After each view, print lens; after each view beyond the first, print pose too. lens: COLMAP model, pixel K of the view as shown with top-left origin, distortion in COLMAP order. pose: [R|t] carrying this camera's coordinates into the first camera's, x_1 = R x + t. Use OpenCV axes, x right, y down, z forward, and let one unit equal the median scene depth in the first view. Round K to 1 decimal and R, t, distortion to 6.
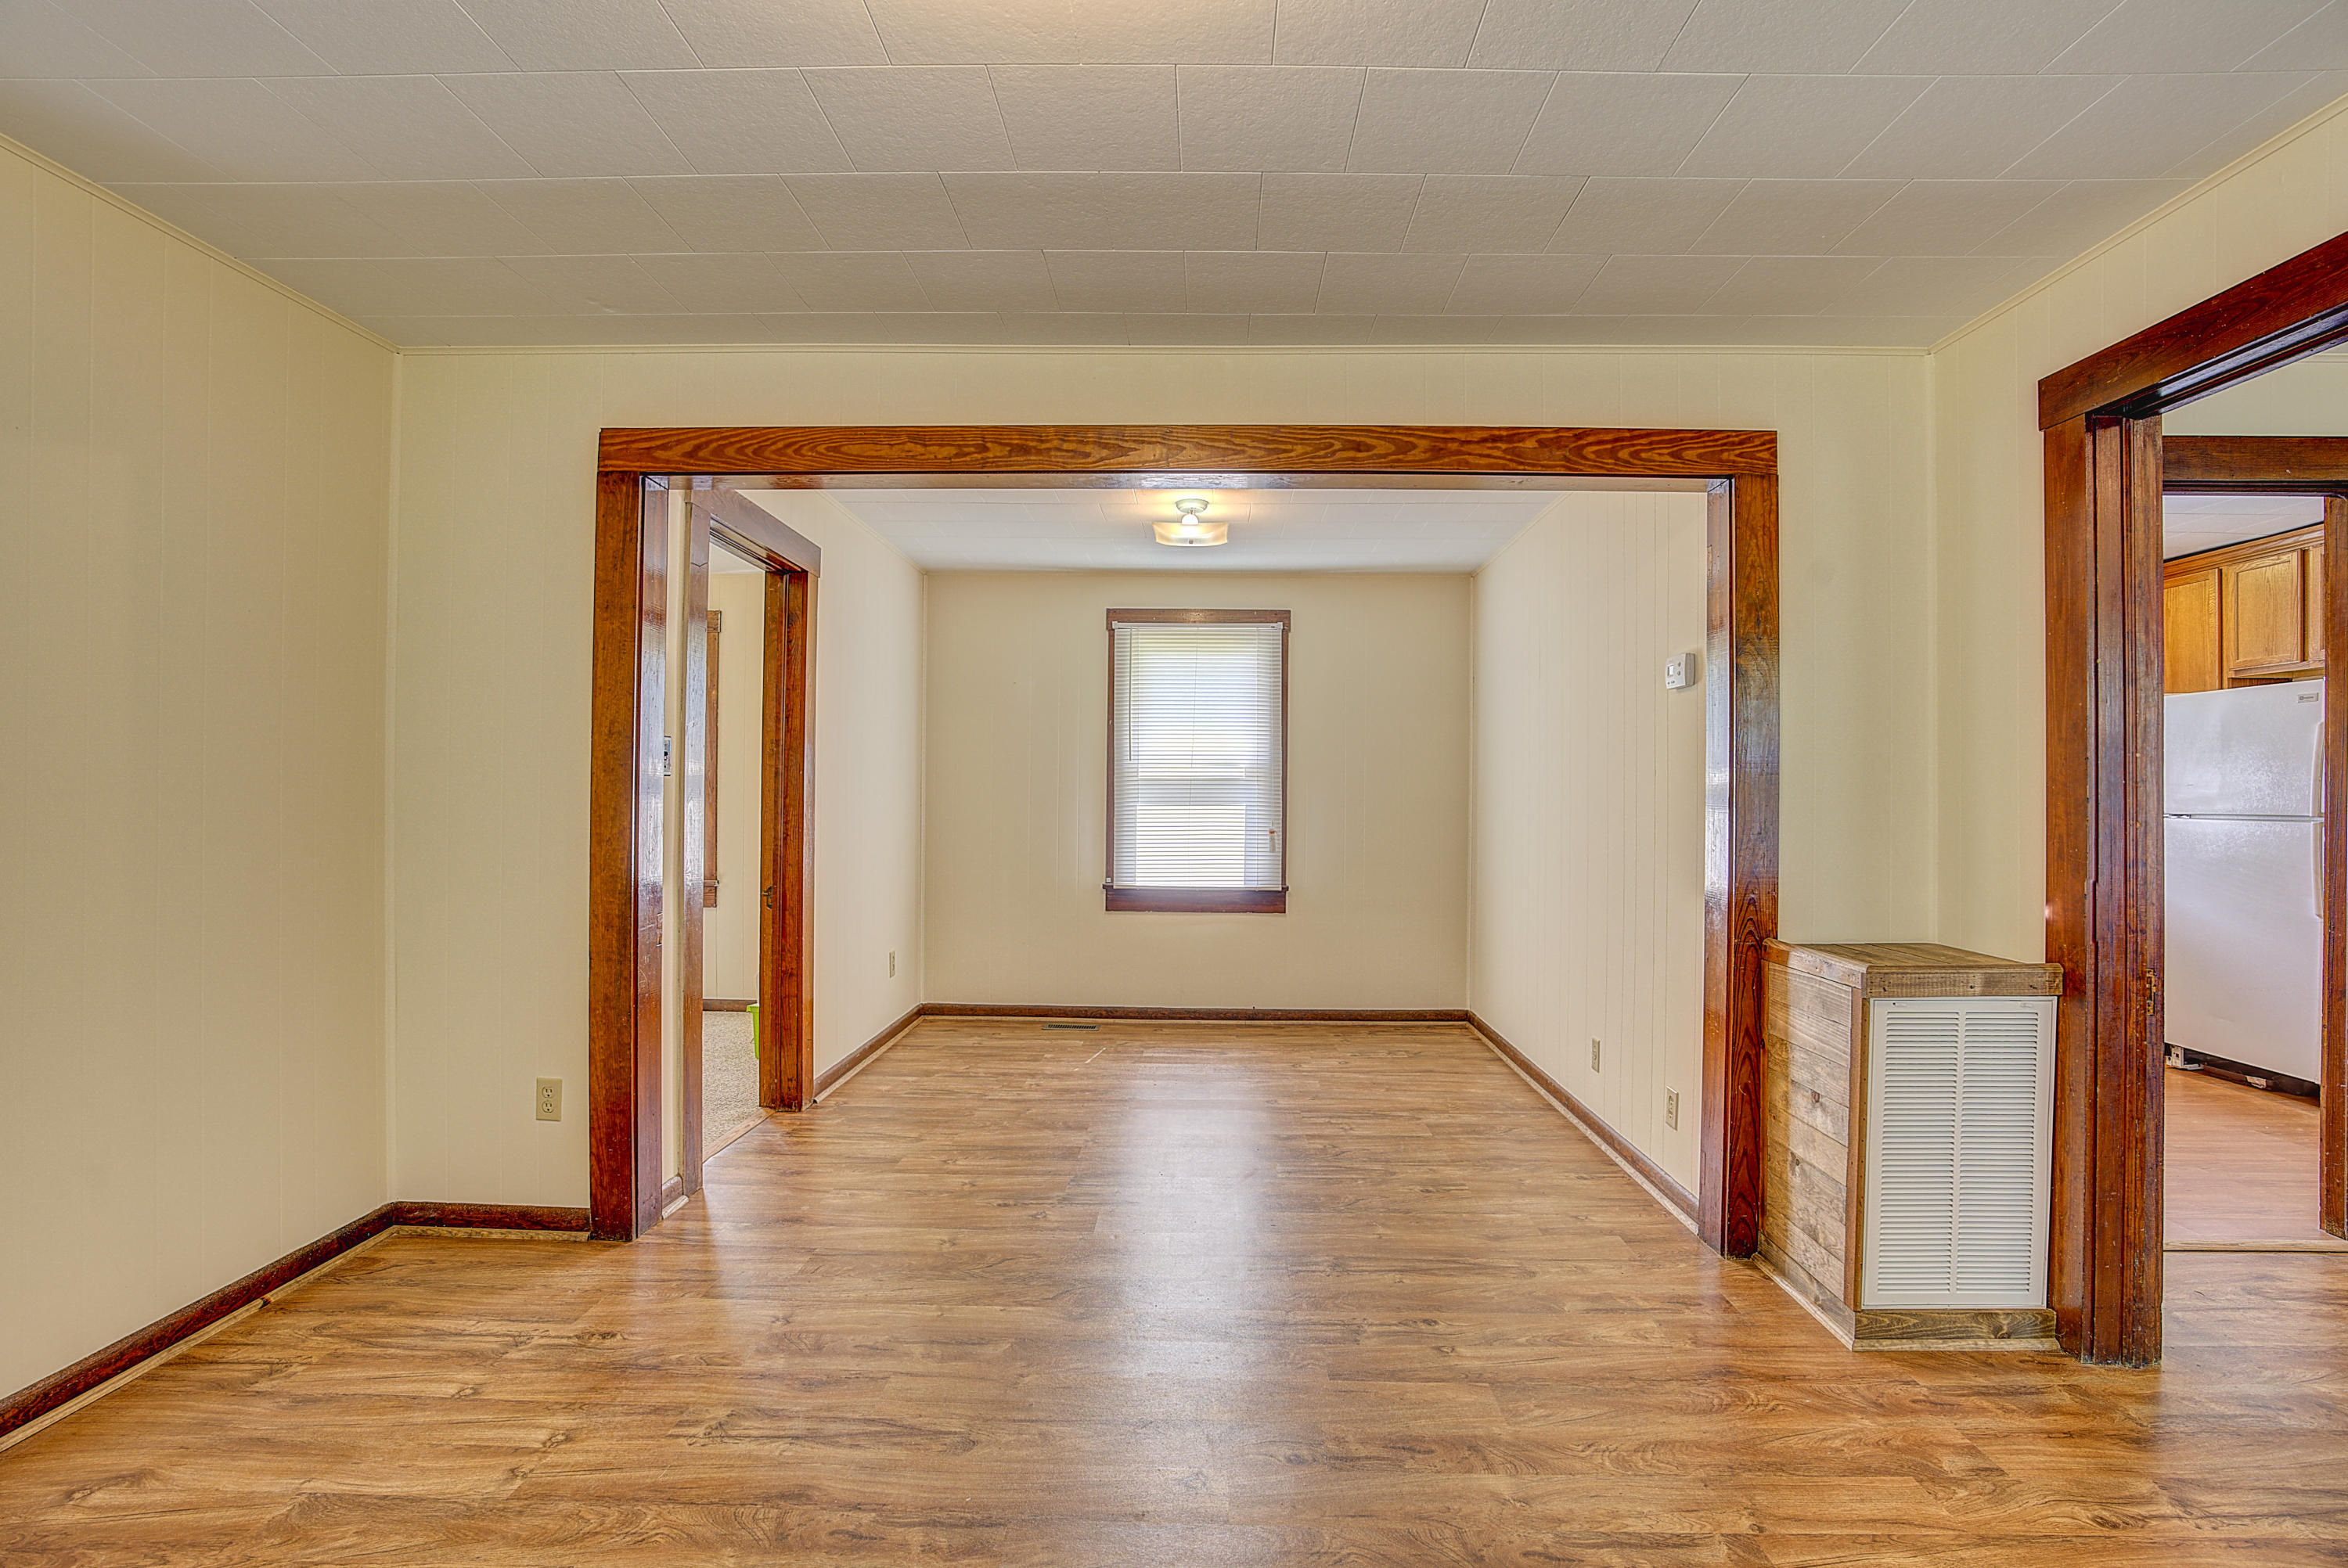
lens RADIAL K [[1129.3, 0, 1174.0], [0, 1129.3, 784.0], [0, 0, 1]] dist [-0.072206, 0.028655]
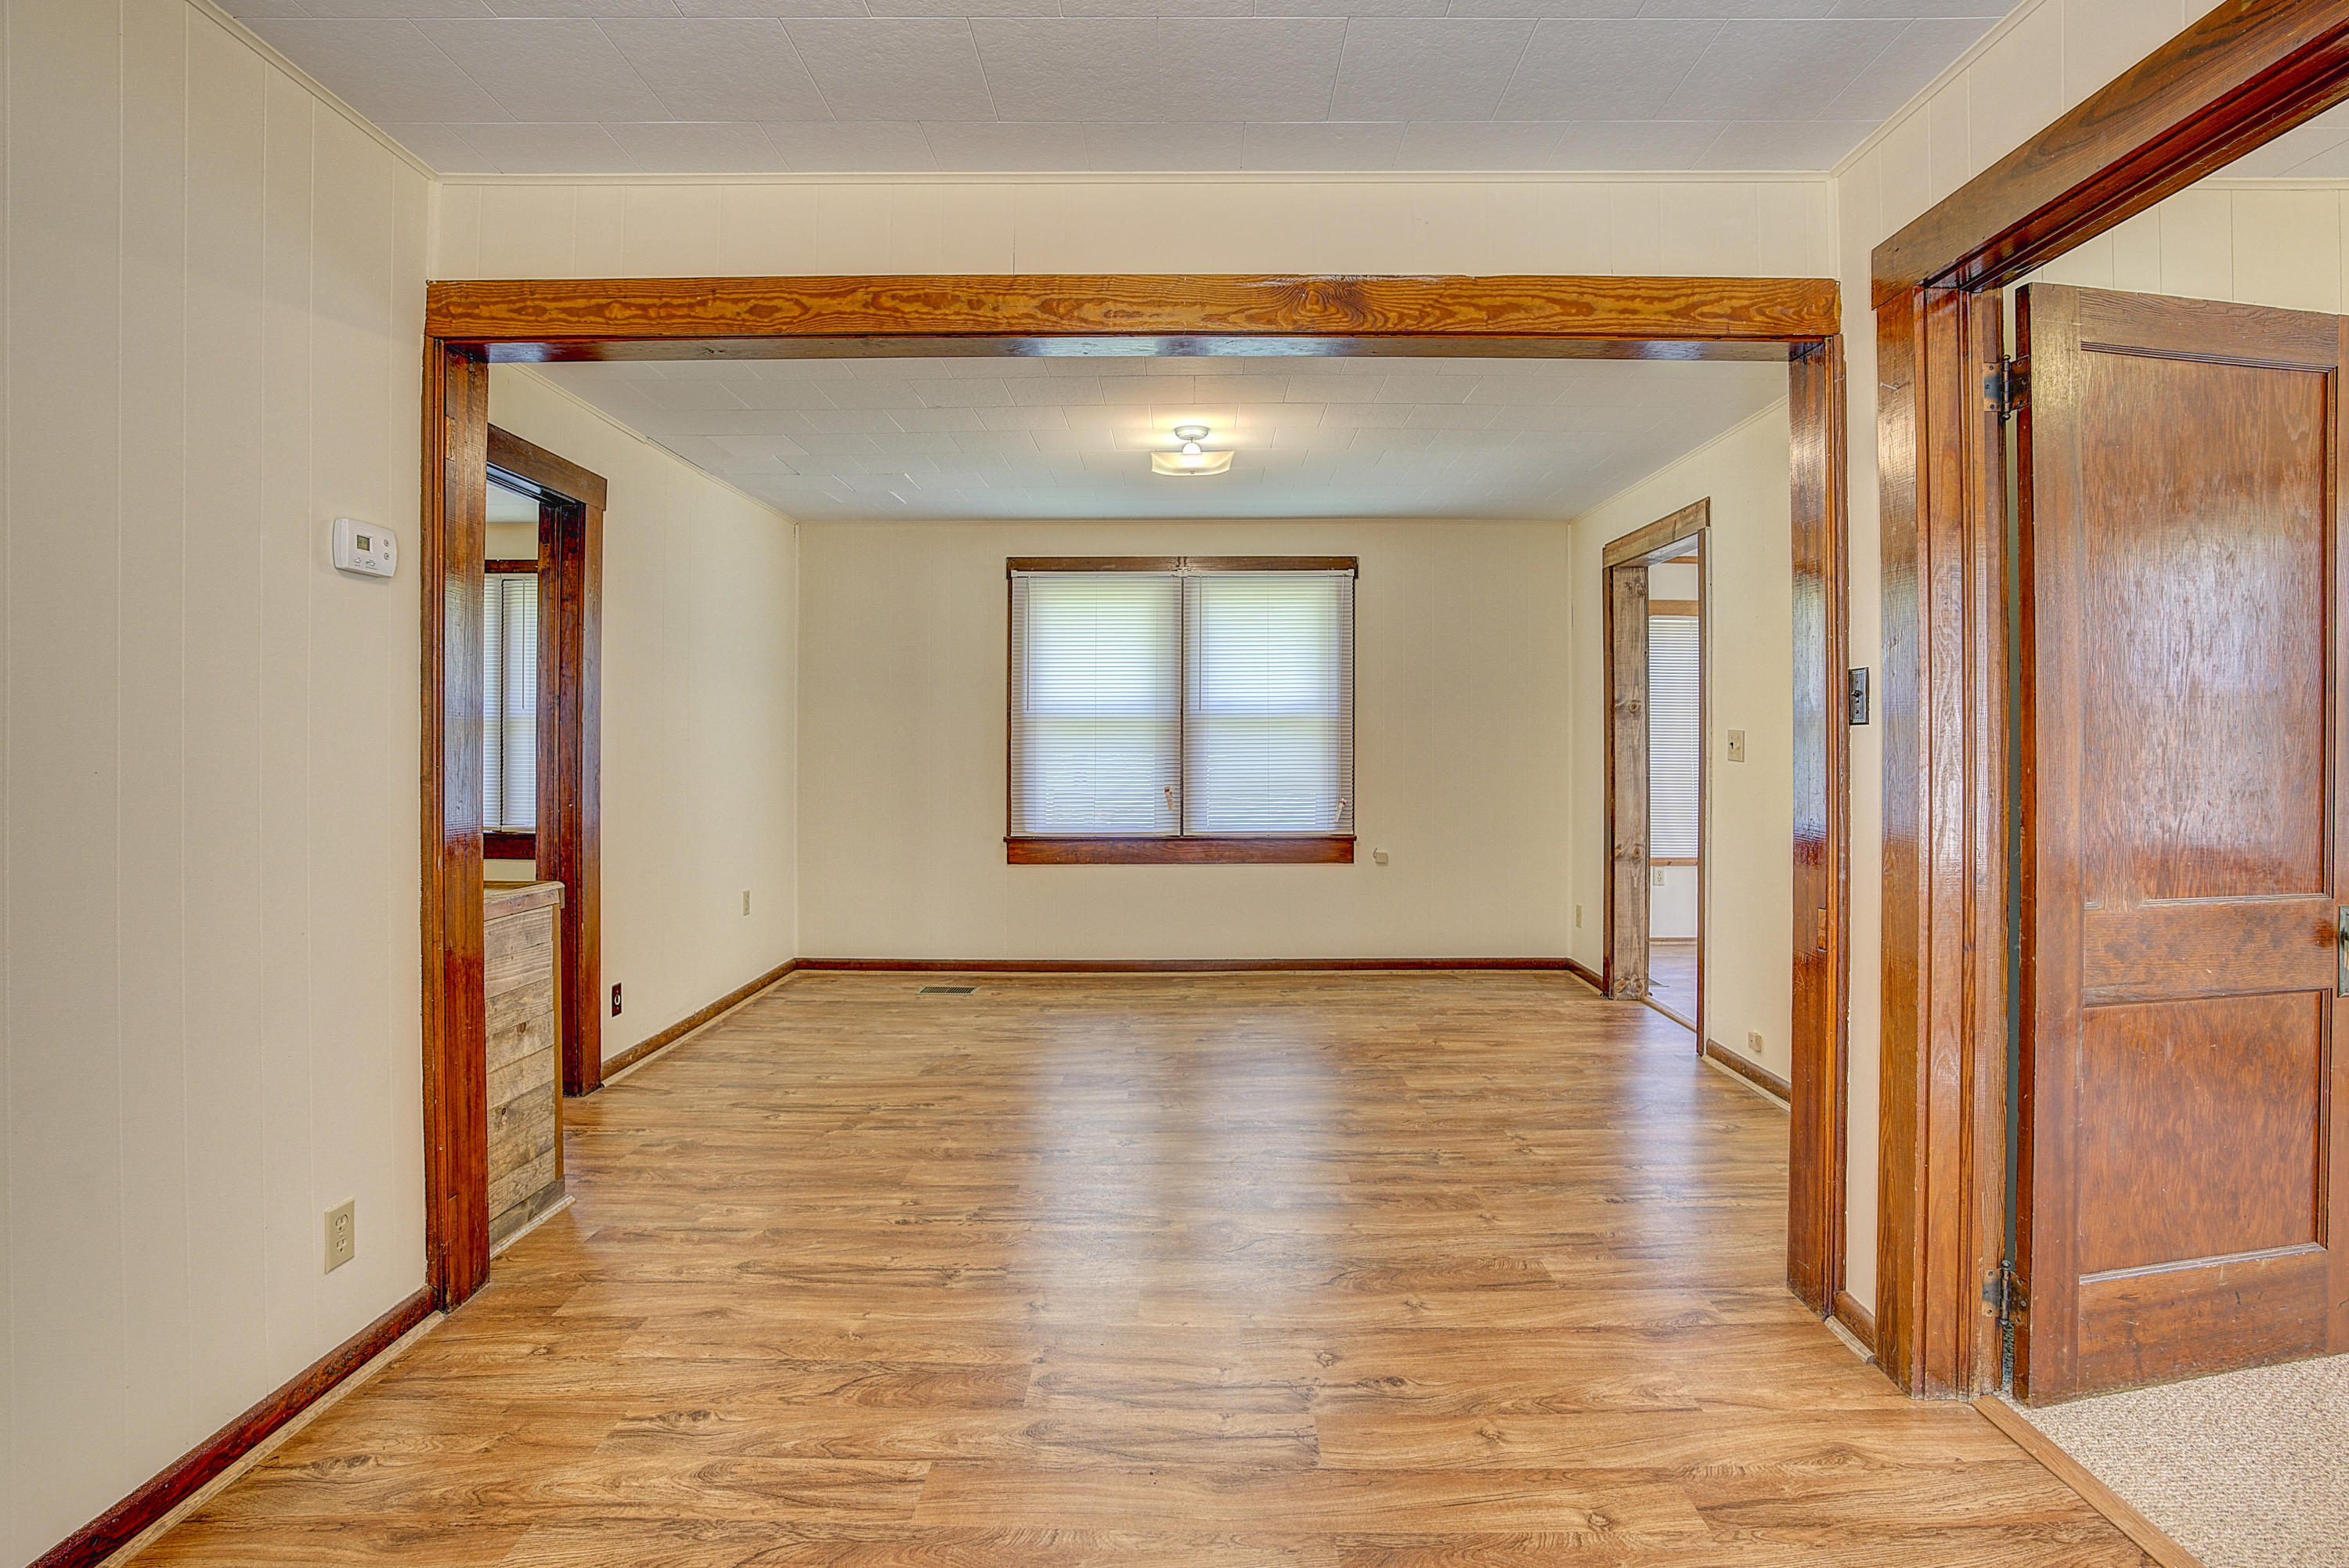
lens RADIAL K [[1114.1, 0, 1174.5], [0, 1114.1, 784.0], [0, 0, 1]] dist [-0.074348, 0.027649]
pose [[-0.999794, -0.006695, -0.019156, -0.012761], [-0.007196, 0.999631, 0.026175, 0.019039], [0.018974, 0.026307, -0.999474, 1.796857]]
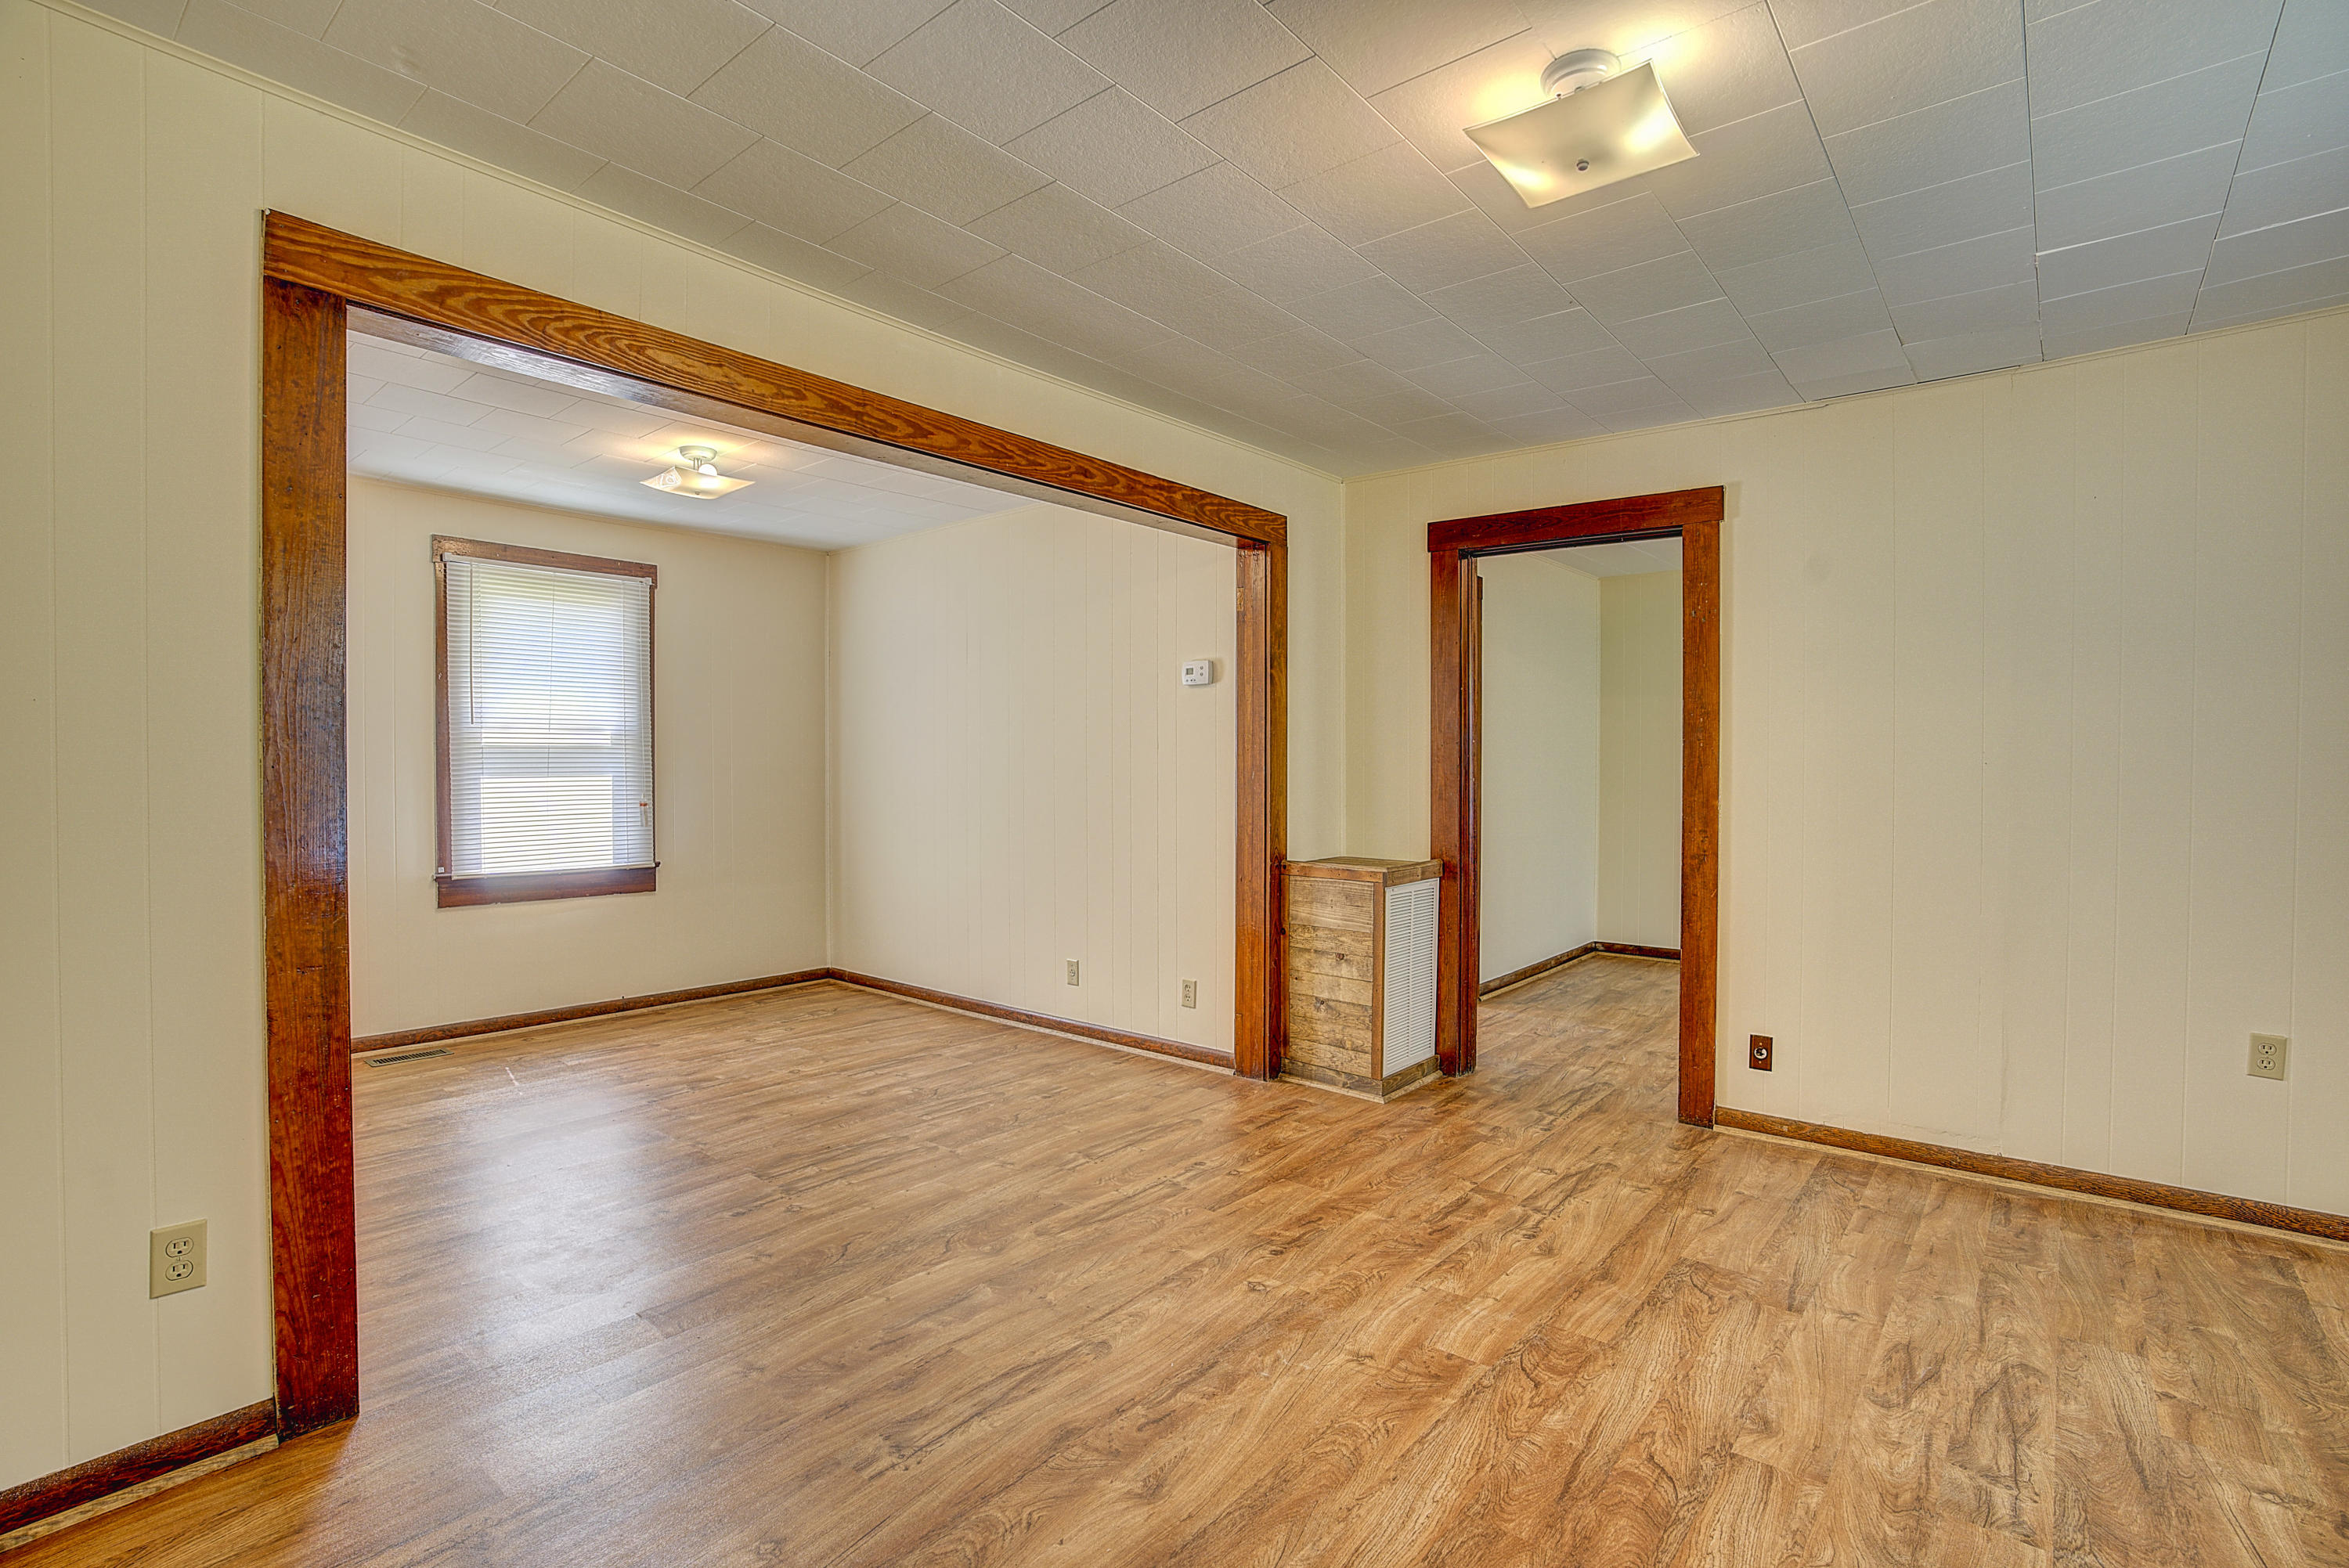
lens RADIAL K [[1123.4, 0, 1209.7], [0, 1123.4, 782.4], [0, 0, 1]] dist [-0.076164, 0.033064]
pose [[0.603596, -0.017995, 0.797087, -0.703467], [-0.005293, 0.999633, 0.026576, -0.004108], [-0.797272, -0.020260, 0.603280, 0.170680]]
